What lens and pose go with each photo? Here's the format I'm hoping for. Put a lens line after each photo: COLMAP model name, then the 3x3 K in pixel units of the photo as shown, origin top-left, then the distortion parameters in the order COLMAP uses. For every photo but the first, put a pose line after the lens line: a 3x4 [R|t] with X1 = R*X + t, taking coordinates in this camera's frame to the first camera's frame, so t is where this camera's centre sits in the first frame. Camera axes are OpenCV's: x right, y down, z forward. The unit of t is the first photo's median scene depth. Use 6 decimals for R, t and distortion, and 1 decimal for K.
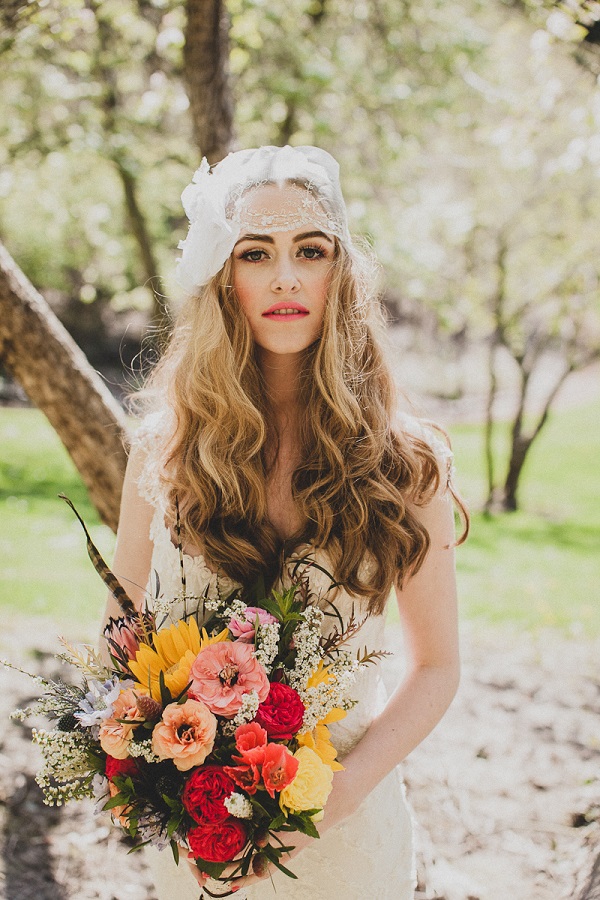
lens RADIAL K [[1300.4, 0, 236.0], [0, 1300.4, 516.9], [0, 0, 1]] dist [0.021905, 0.000000]
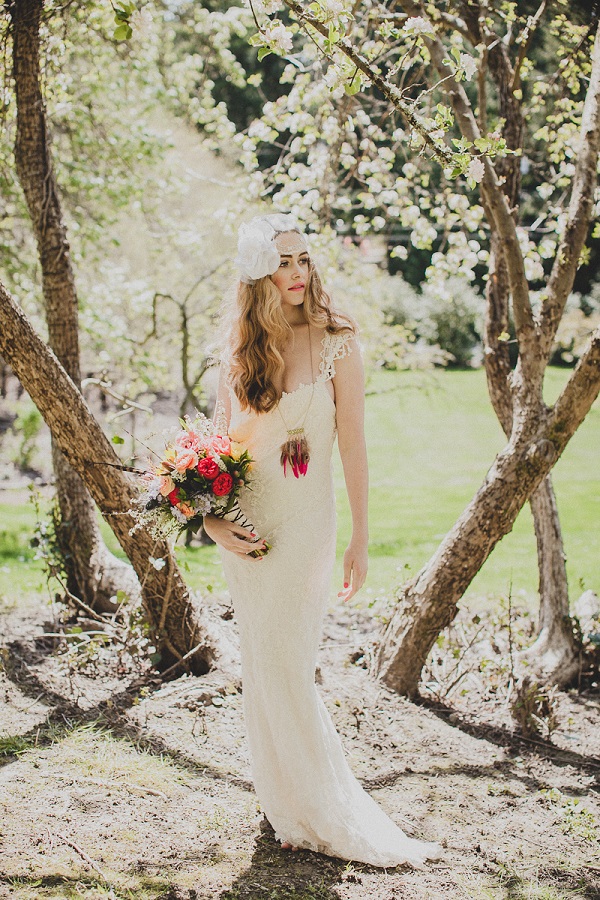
lens RADIAL K [[1300.4, 0, 308.1], [0, 1300.4, 448.4], [0, 0, 1]] dist [0.021905, 0.000000]
pose [[0.946789, -0.054878, 0.317142, -0.326027], [0.089420, 0.991414, -0.095402, 0.169122], [-0.309183, 0.118684, 0.943568, -0.556918]]
